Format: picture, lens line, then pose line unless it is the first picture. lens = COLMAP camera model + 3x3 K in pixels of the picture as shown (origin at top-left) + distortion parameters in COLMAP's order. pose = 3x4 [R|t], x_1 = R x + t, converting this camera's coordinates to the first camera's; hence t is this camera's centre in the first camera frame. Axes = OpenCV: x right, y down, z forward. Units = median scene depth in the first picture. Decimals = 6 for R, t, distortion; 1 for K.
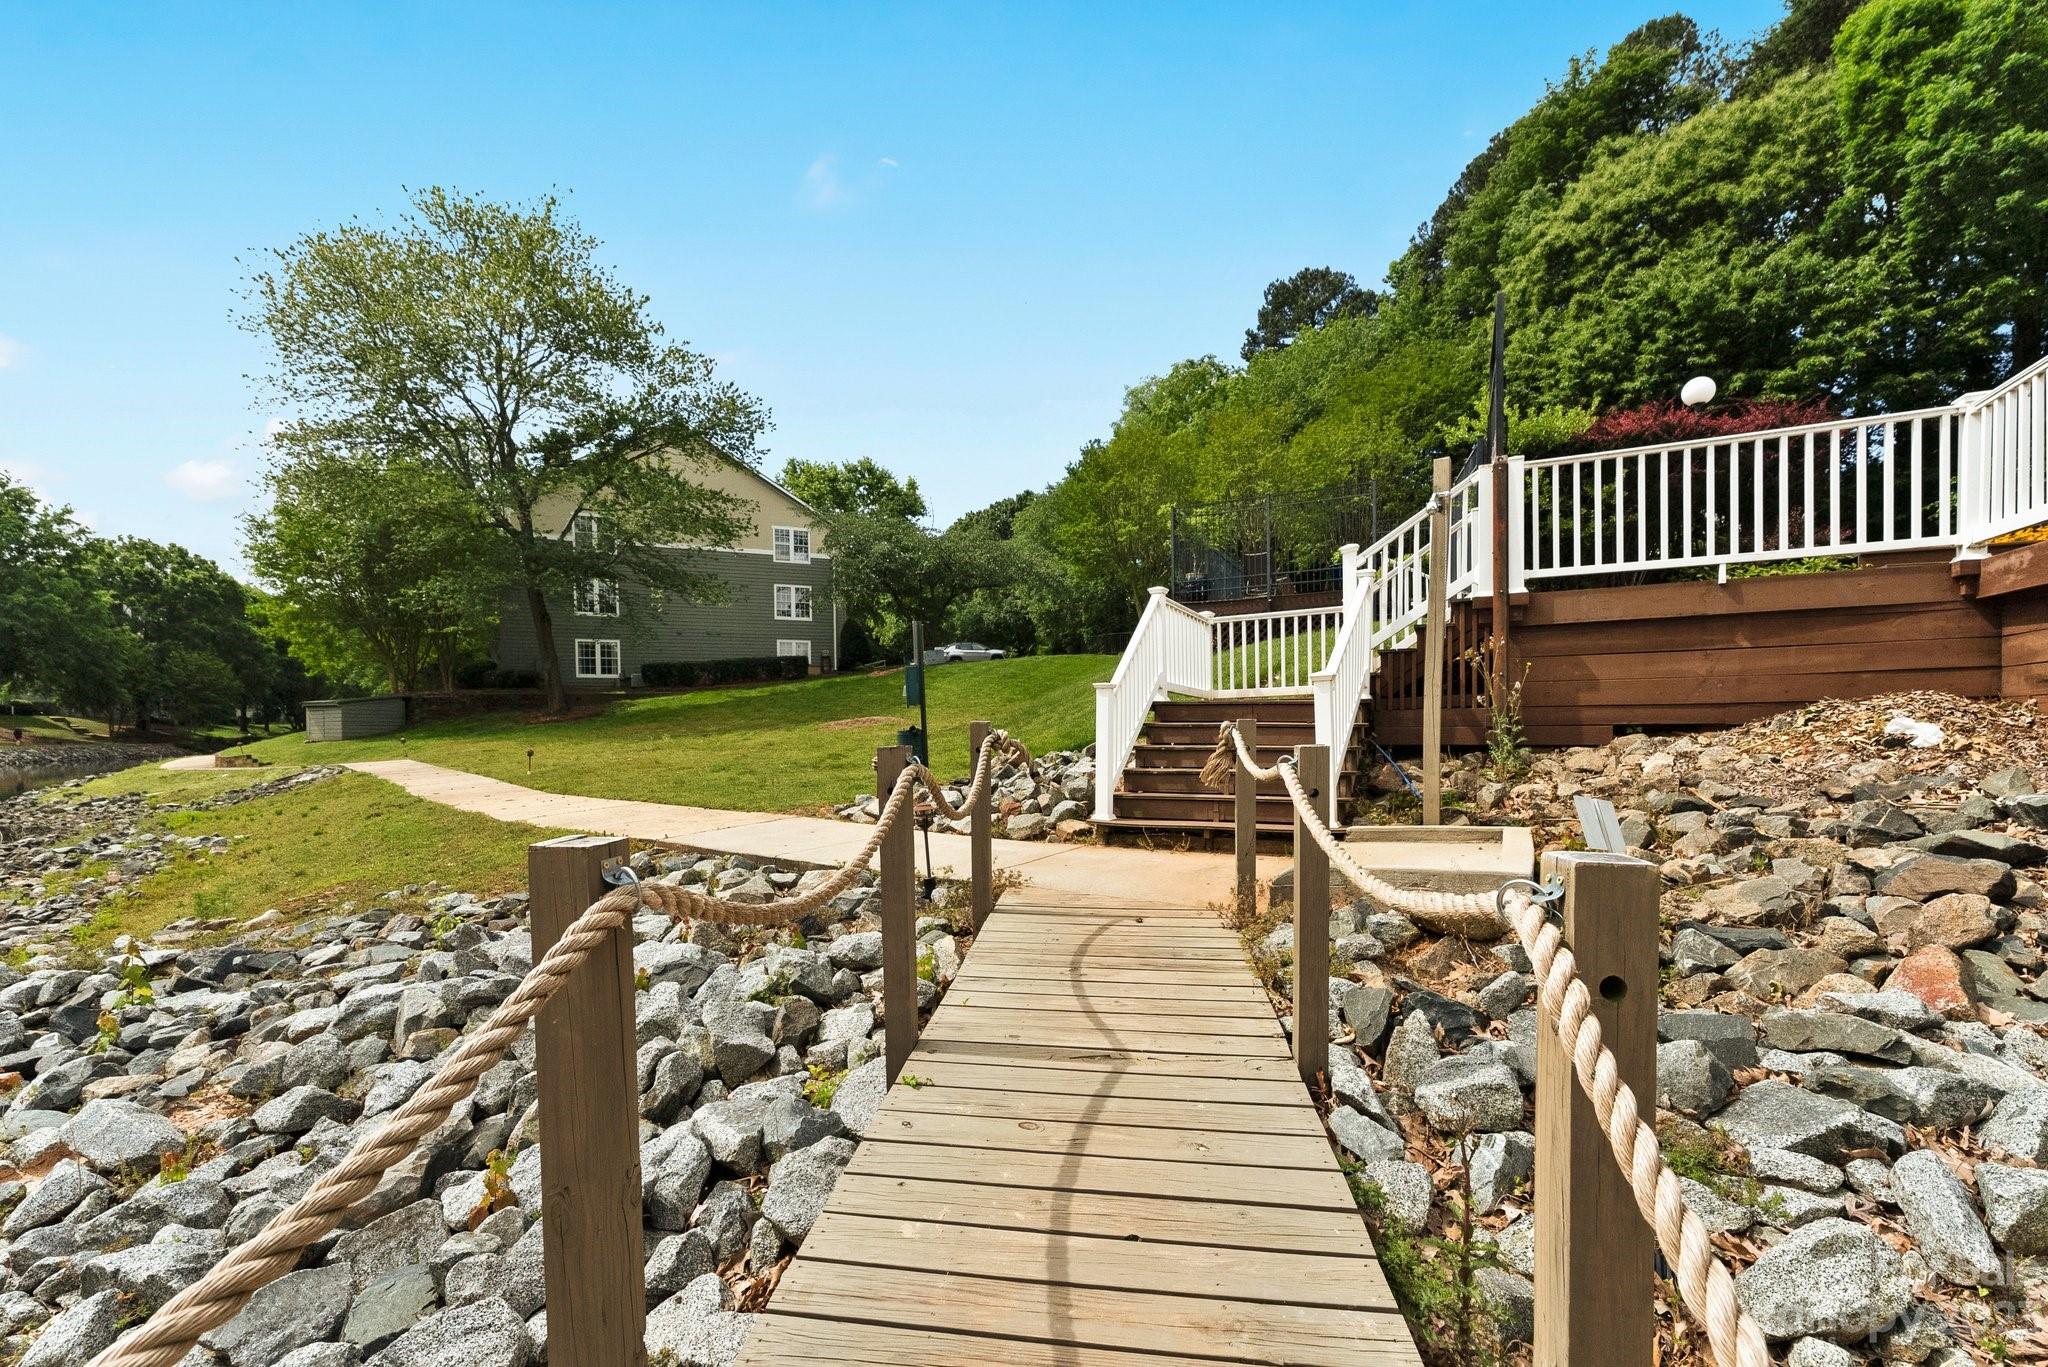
lens RADIAL K [[837.5, 0, 1031.5], [0, 837.5, 744.4], [0, 0, 1]] dist [0.001165, -0.000322]
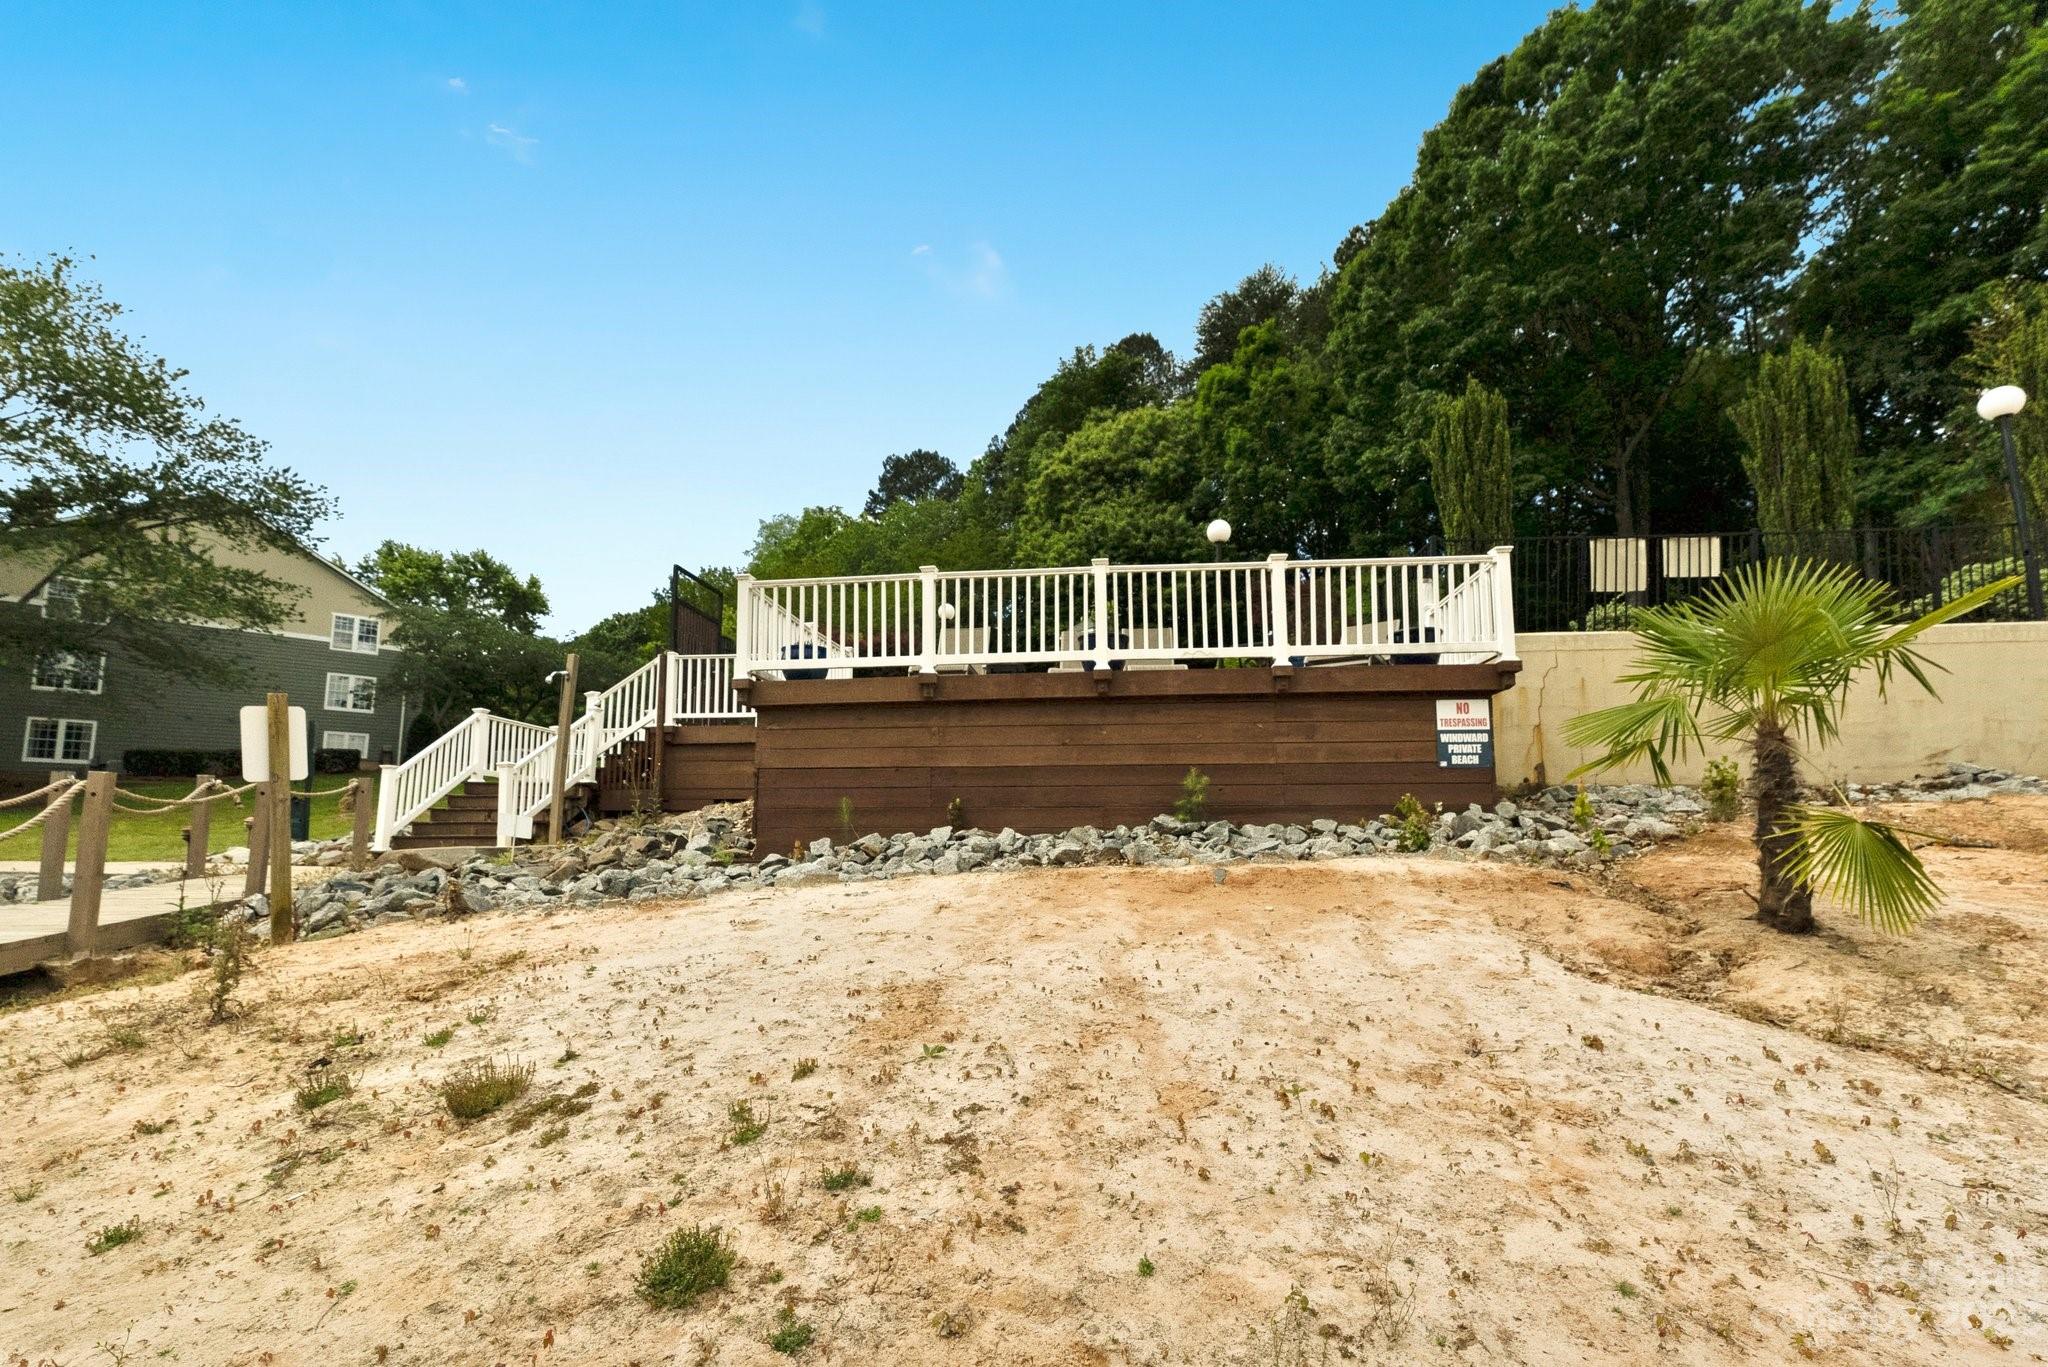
lens RADIAL K [[837.5, 0, 1031.5], [0, 837.5, 744.4], [0, 0, 1]] dist [0.001165, -0.000322]
pose [[0.933496, 0.051769, 0.354832, 0.121936], [-0.002569, 0.990464, -0.137747, 0.019612], [-0.358579, 0.127674, 0.924727, -0.173489]]
